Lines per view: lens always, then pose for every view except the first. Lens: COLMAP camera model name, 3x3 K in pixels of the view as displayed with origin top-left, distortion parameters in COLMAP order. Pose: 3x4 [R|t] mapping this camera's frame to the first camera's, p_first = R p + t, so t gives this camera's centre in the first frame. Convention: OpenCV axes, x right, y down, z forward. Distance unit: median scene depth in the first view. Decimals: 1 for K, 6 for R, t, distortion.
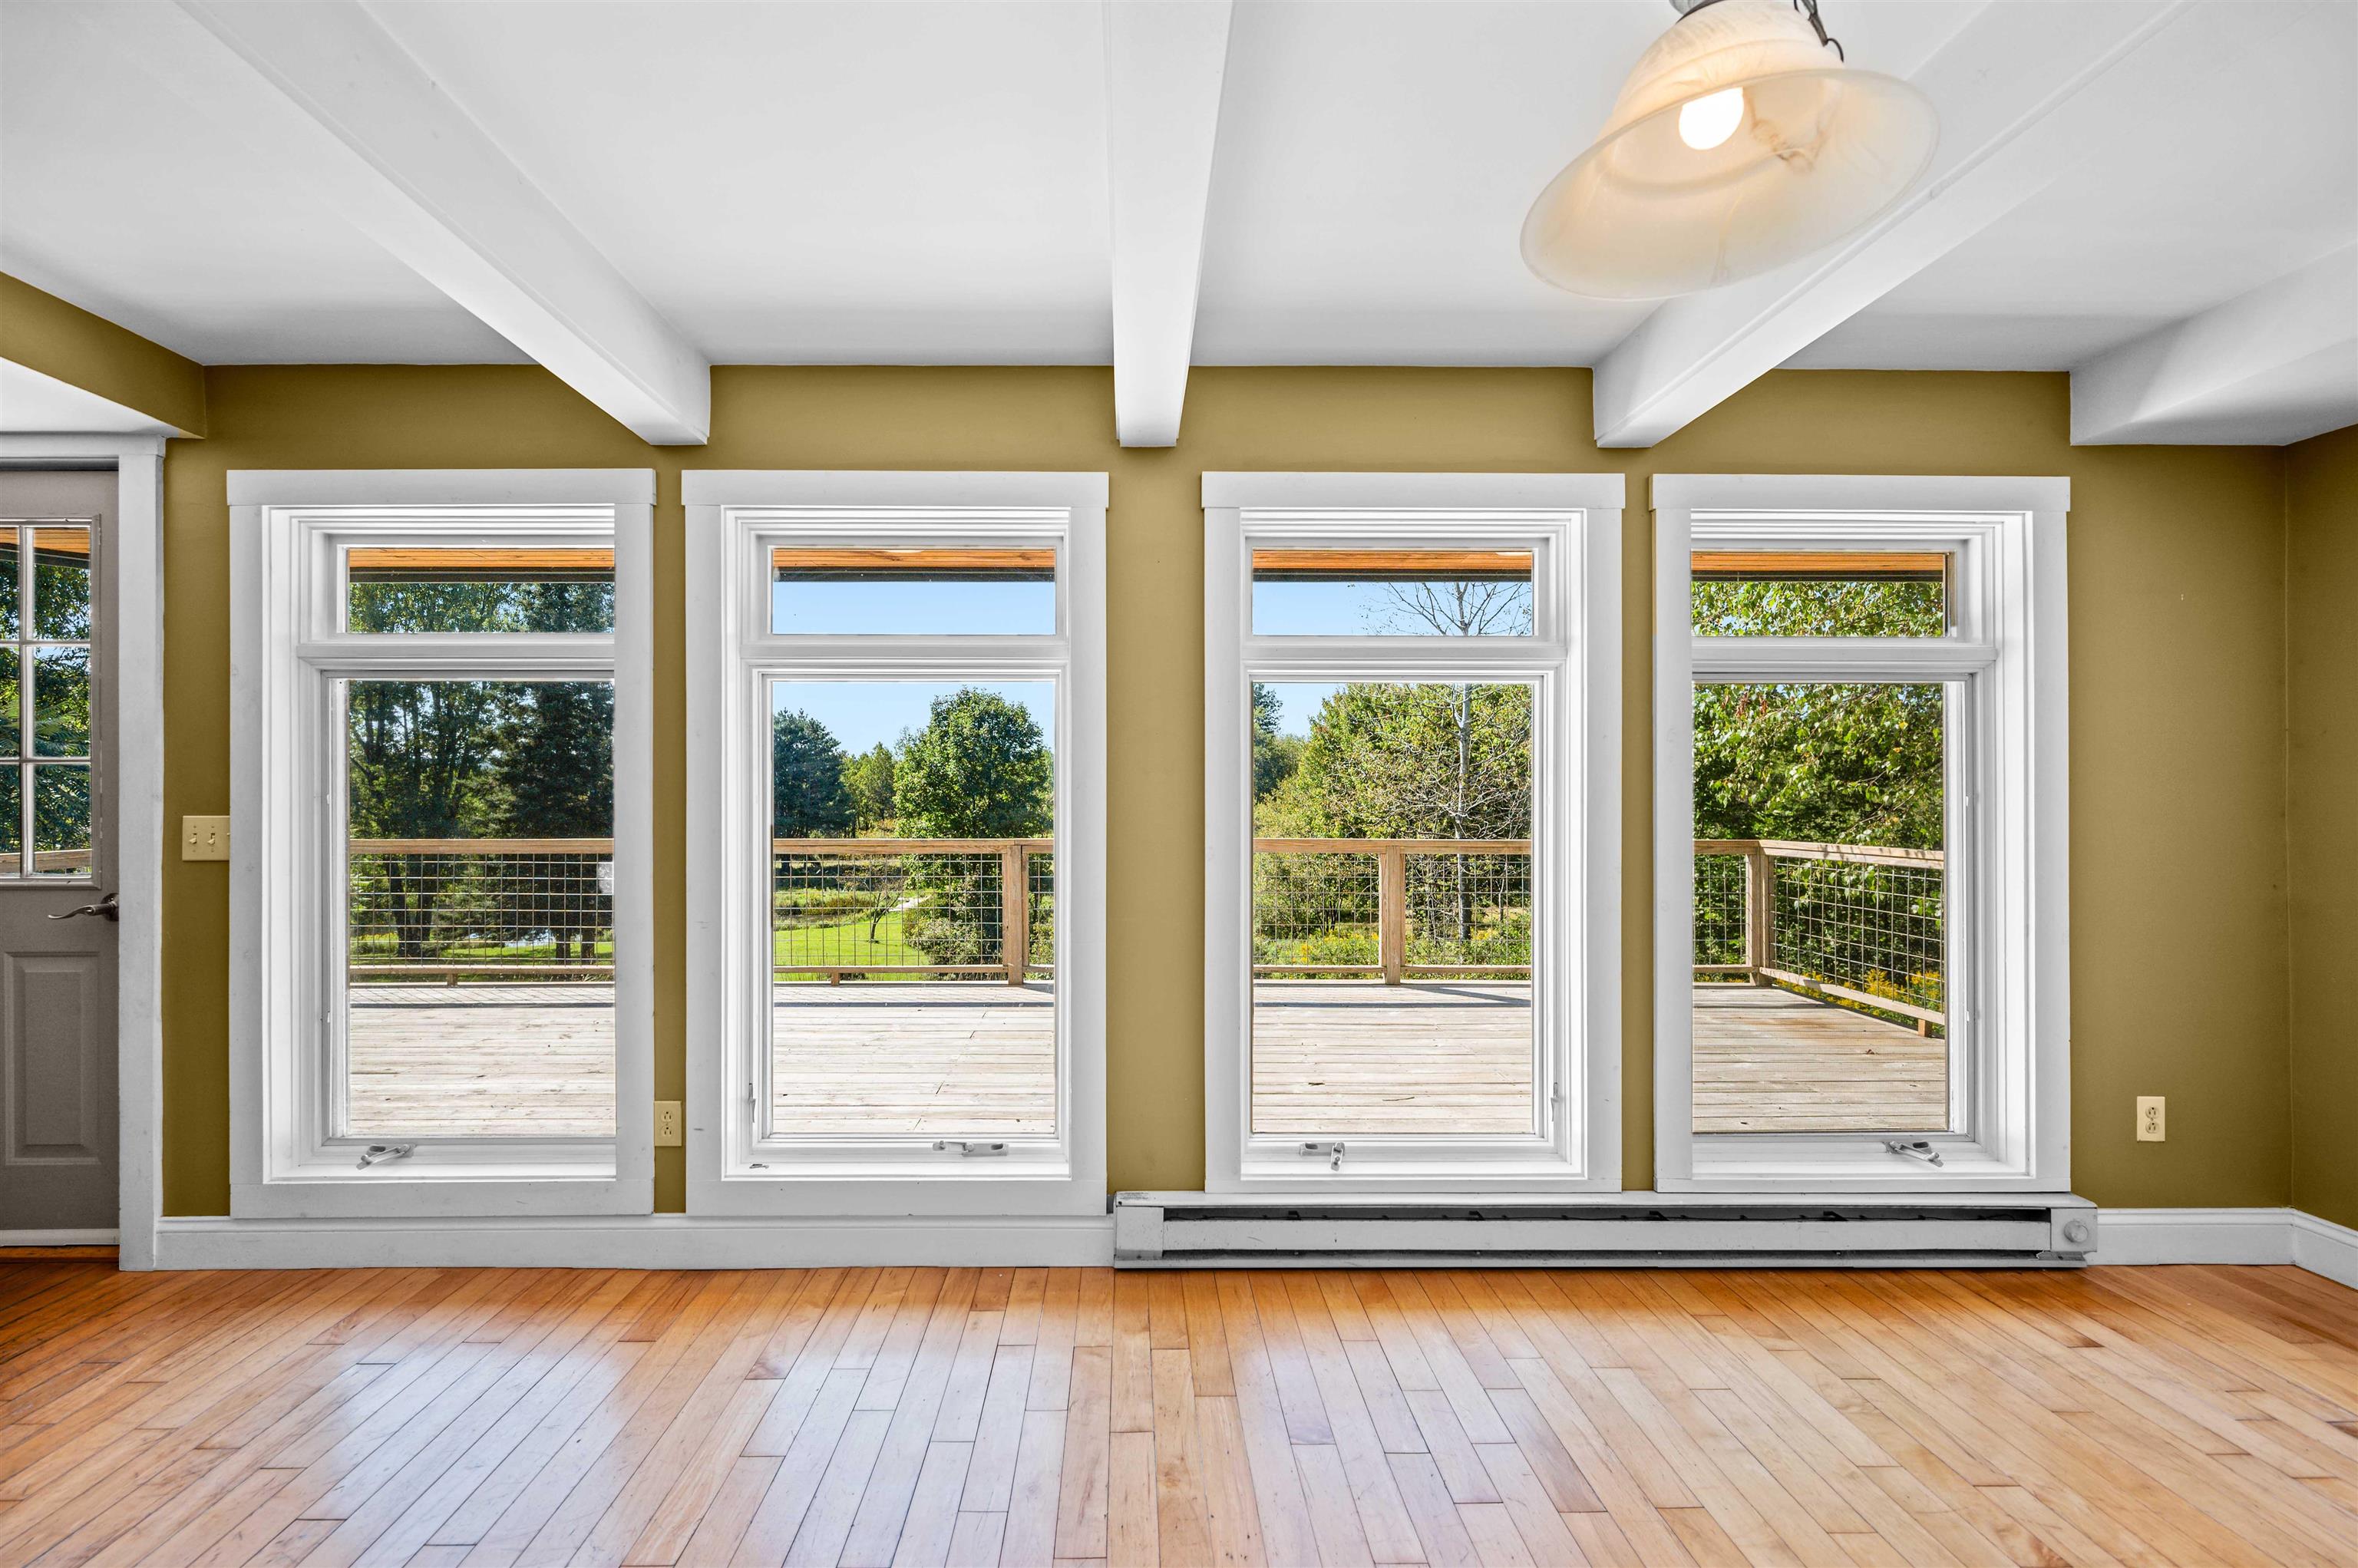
lens RADIAL K [[949.4, 0, 1136.7], [0, 949.4, 796.4], [0, 0, 1]] dist [0.001020, -0.000673]
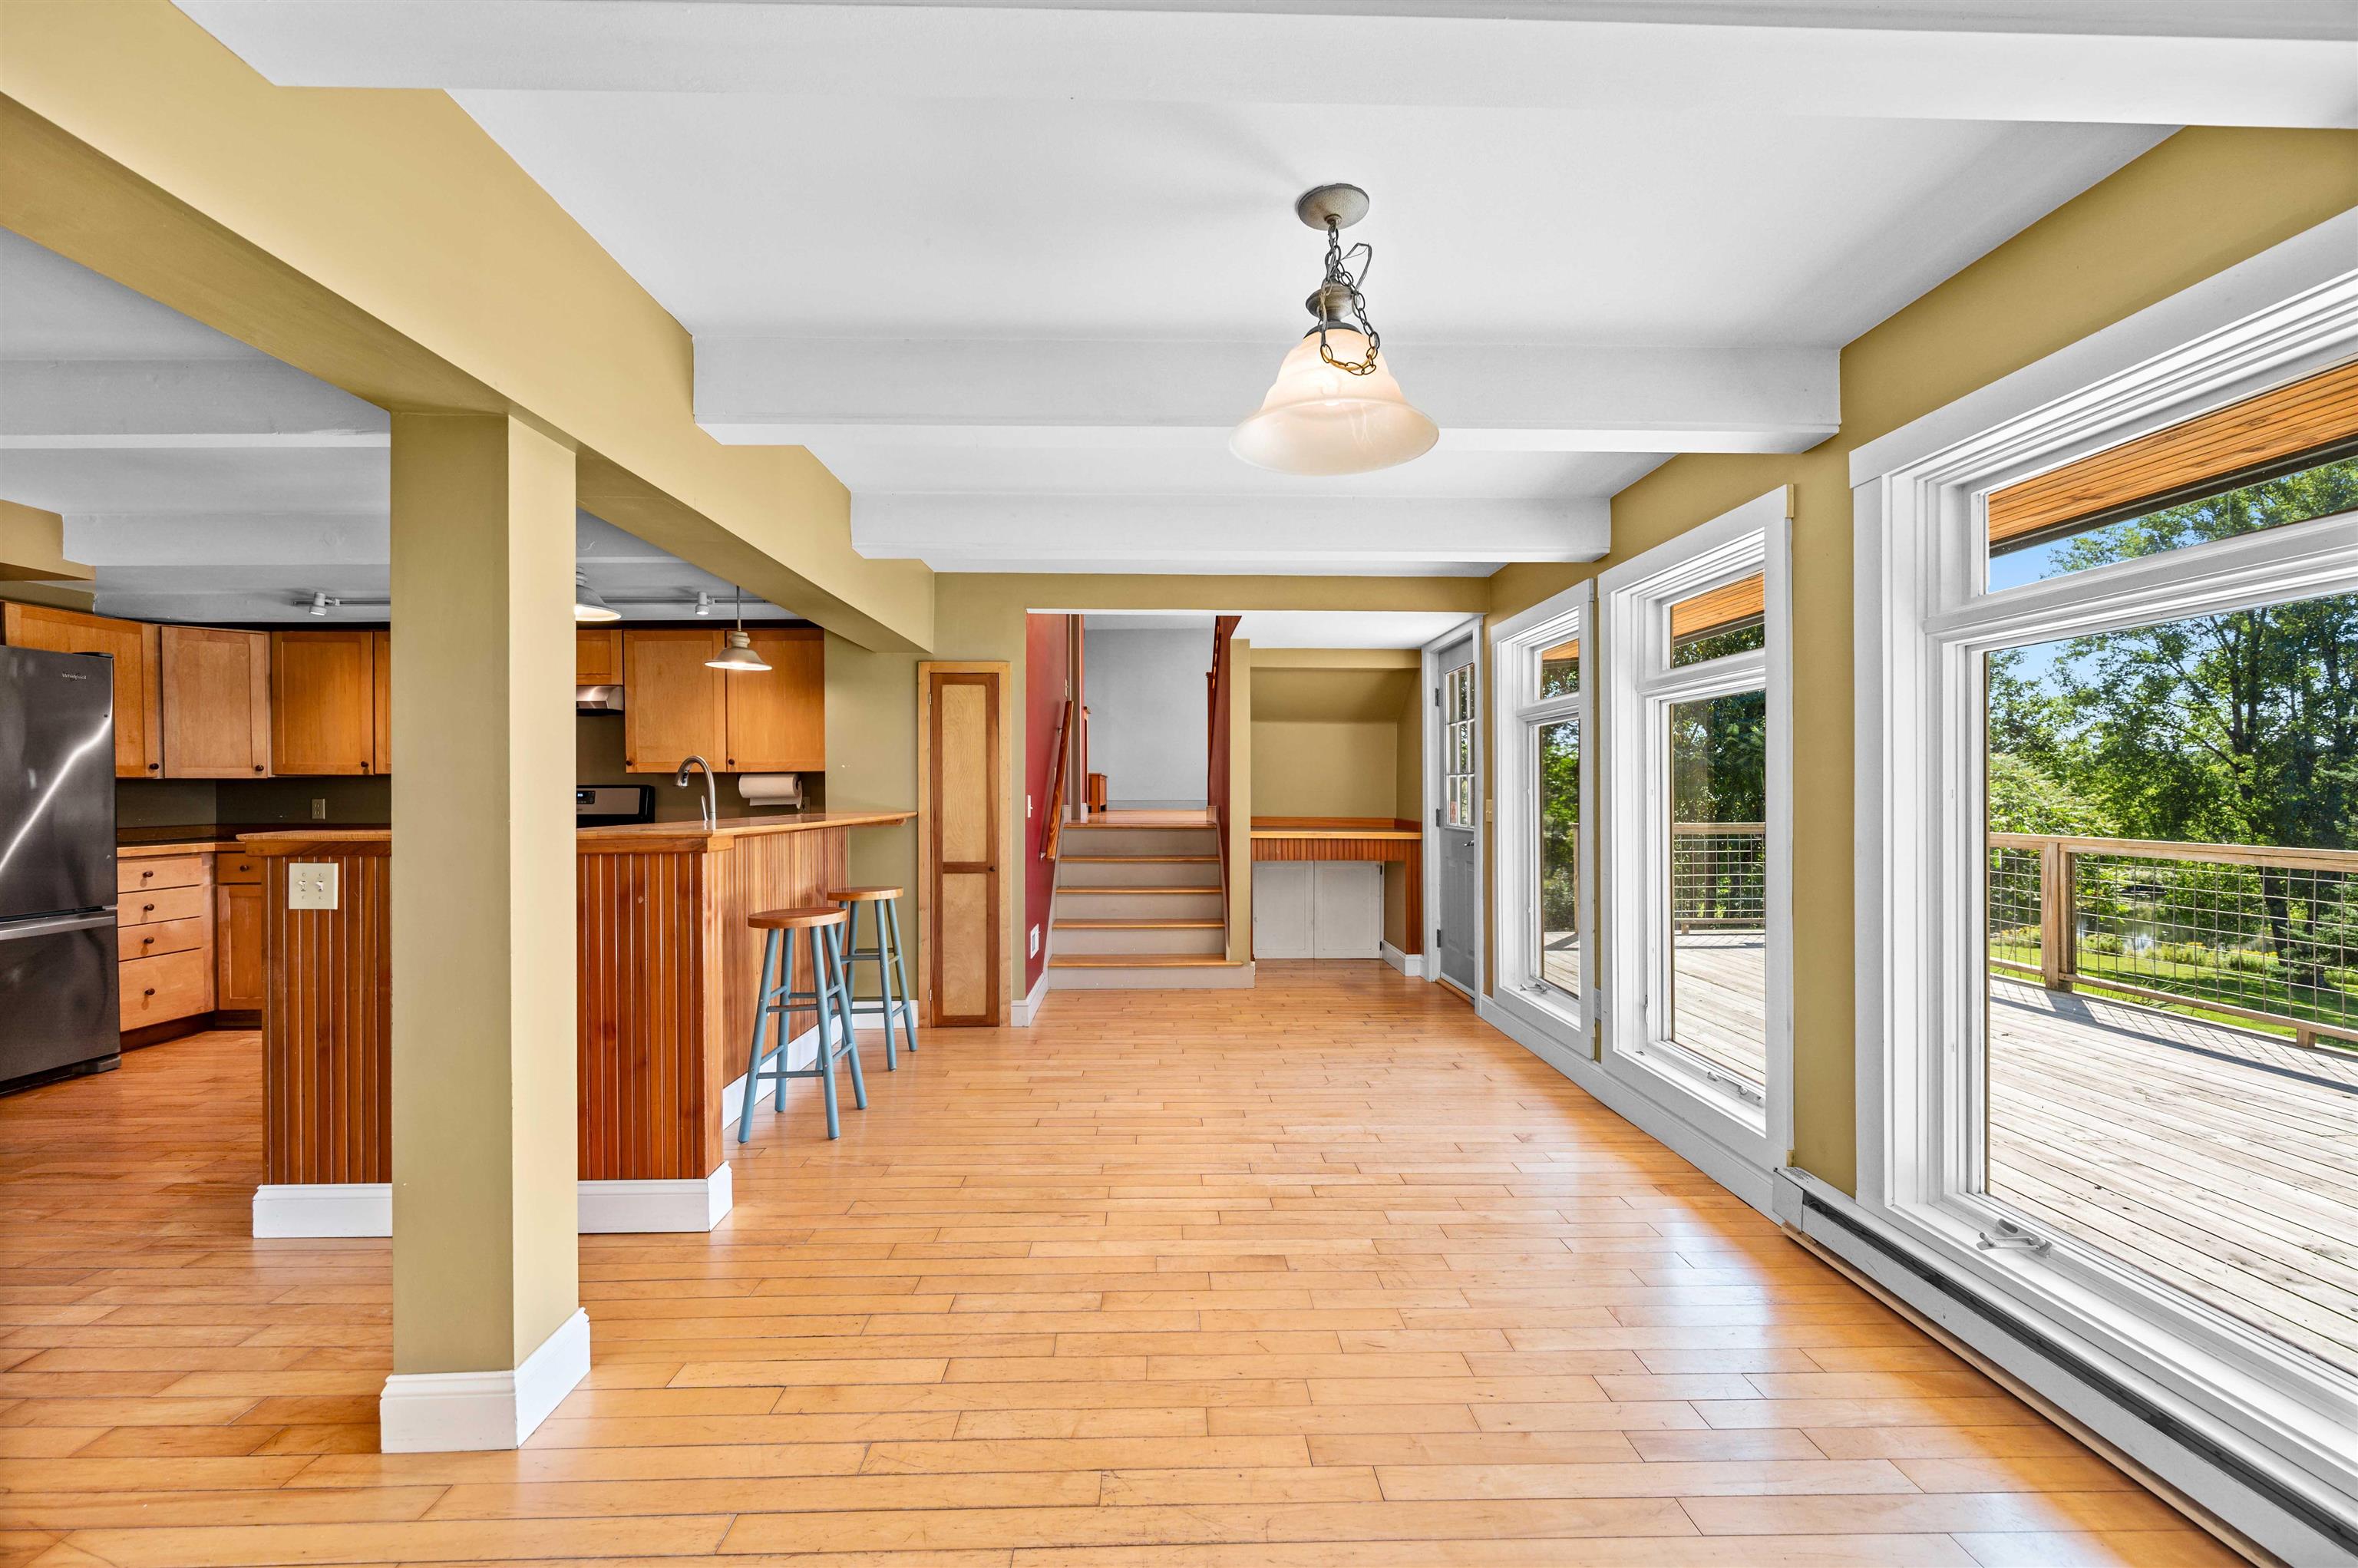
lens RADIAL K [[949.4, 0, 1178.3], [0, 949.4, 783.8], [0, 0, 1]] dist [0.001020, -0.000673]
pose [[0.003786, -0.008232, -0.999959, 1.005164], [0.000502, 0.999966, -0.008230, 0.003166], [0.999993, -0.000471, 0.003790, 0.311004]]
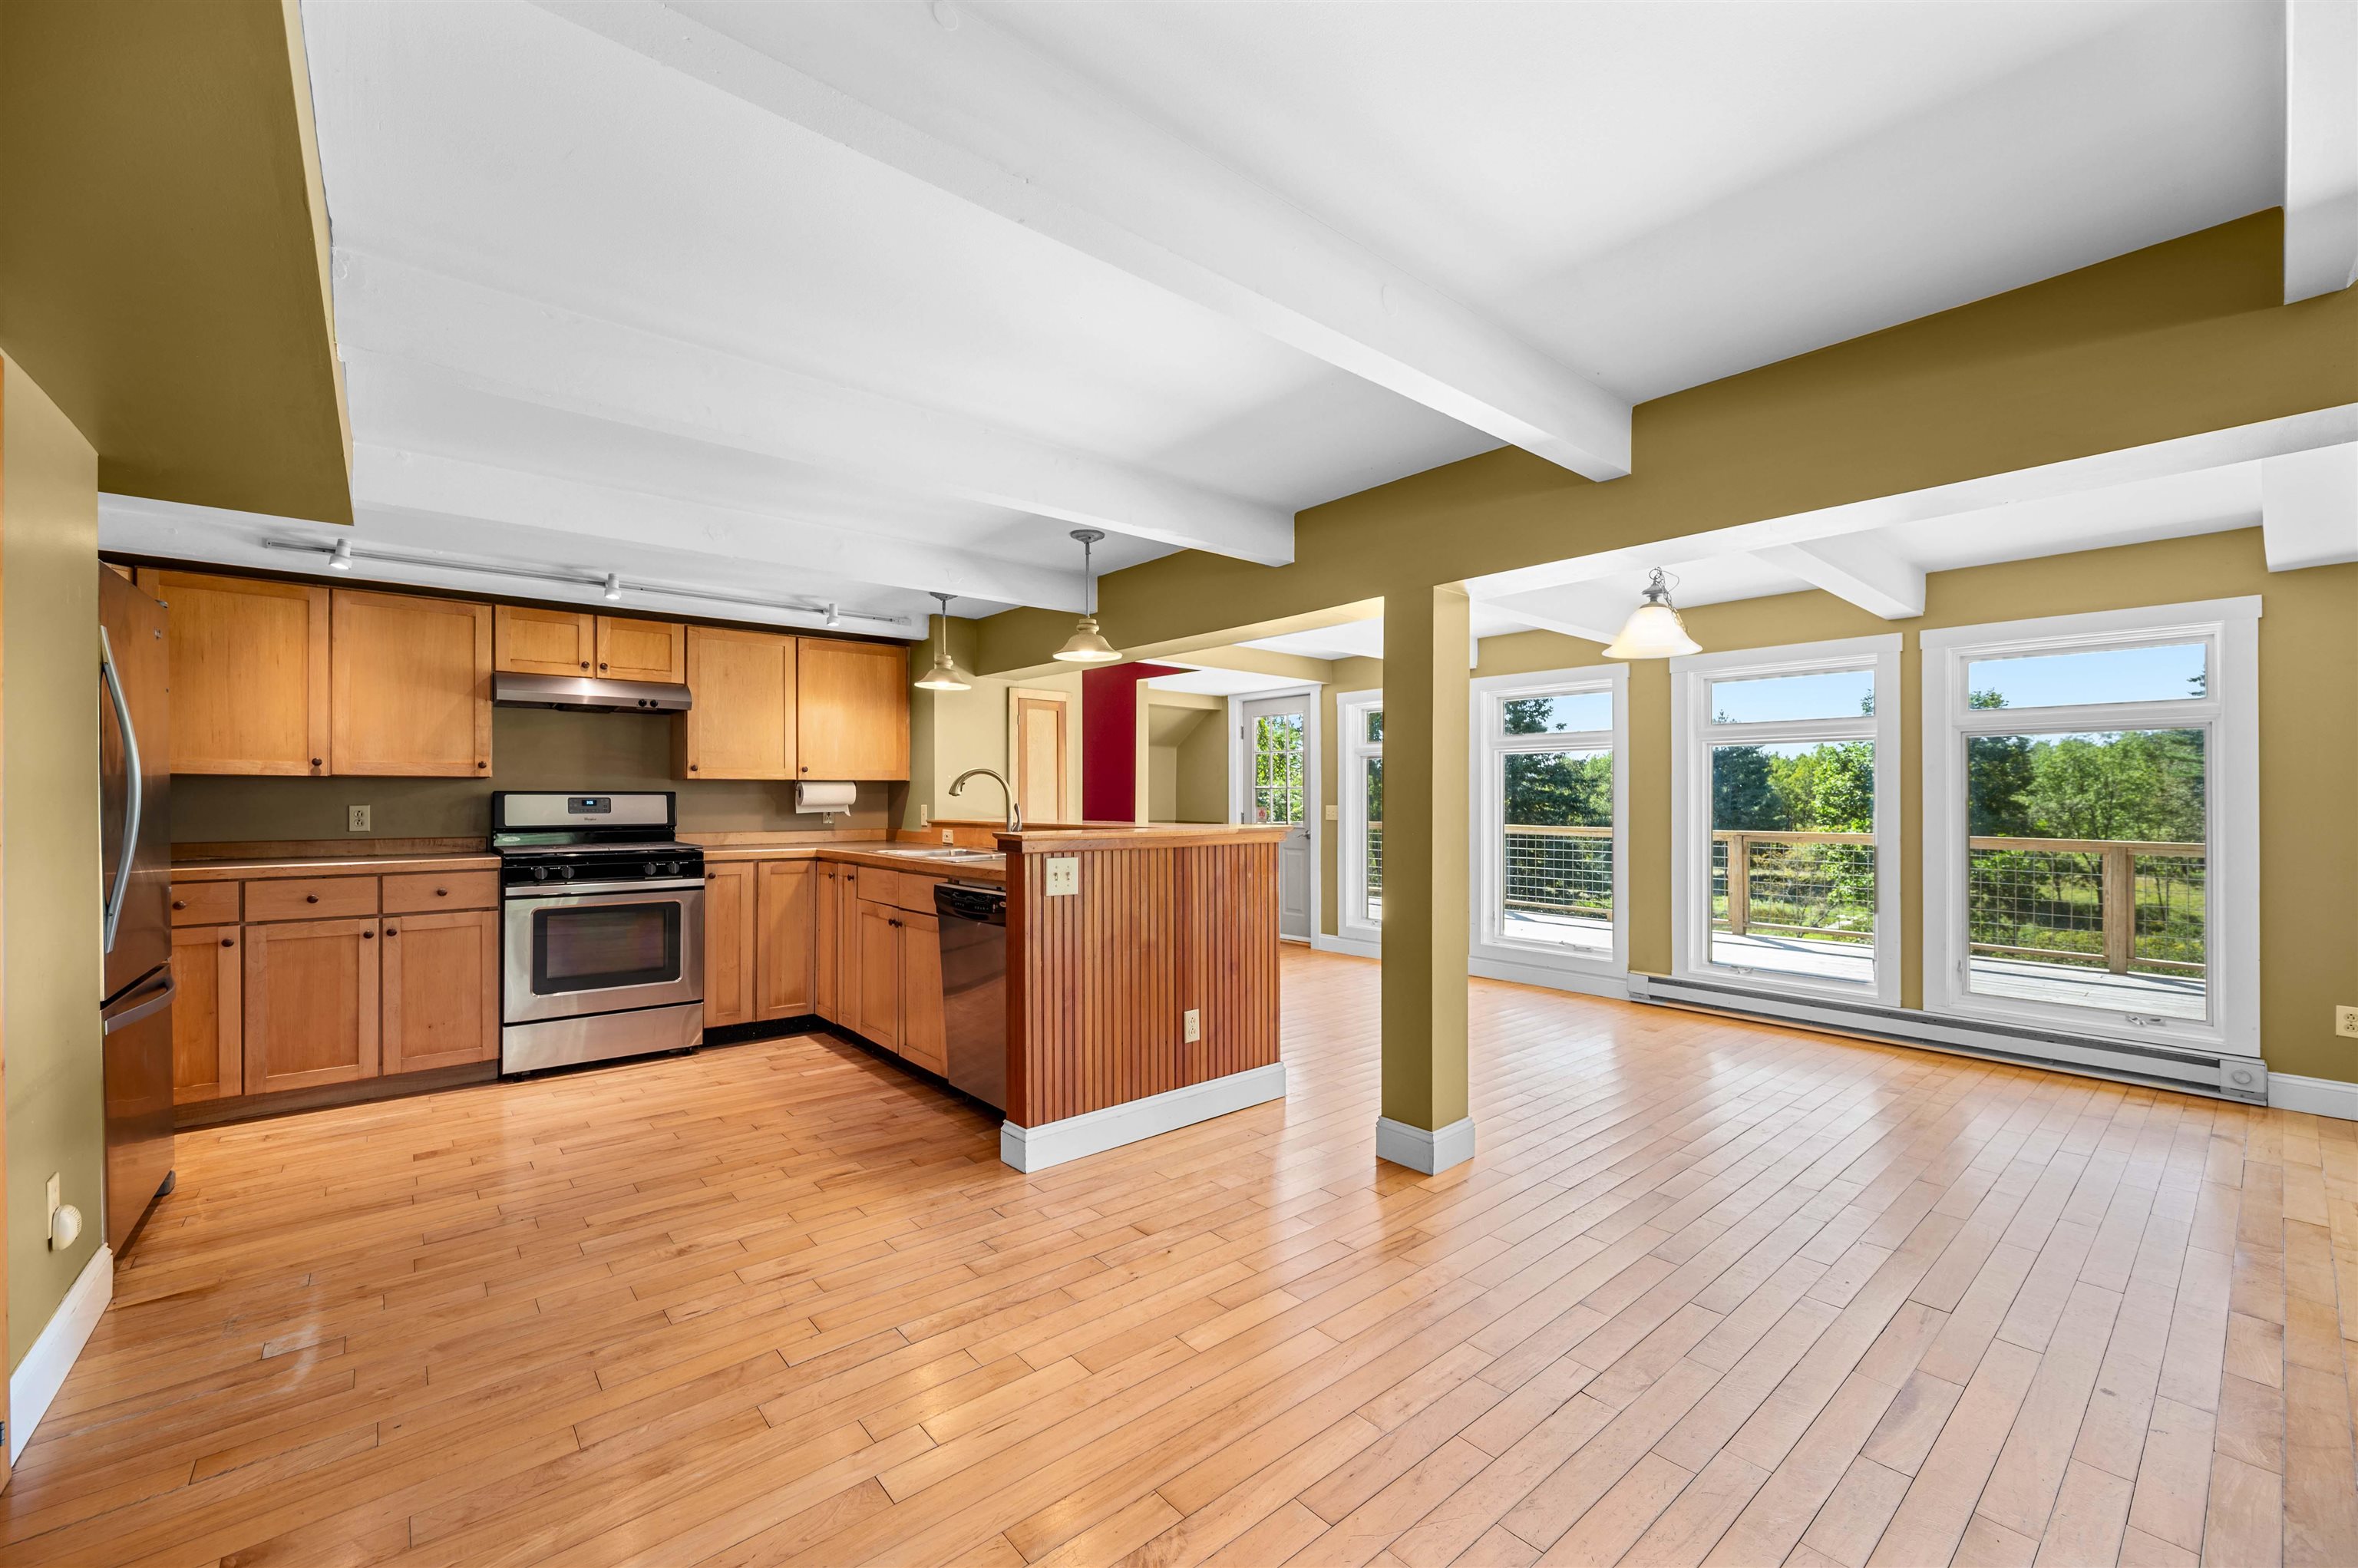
lens RADIAL K [[949.4, 0, 1169.8], [0, 949.4, 792.3], [0, 0, 1]] dist [0.001020, -0.000673]
pose [[0.638479, -0.003888, -0.769629, 1.036784], [-0.002720, 0.999970, -0.007307, 0.000923], [0.769634, 0.006759, 0.638449, -1.349806]]
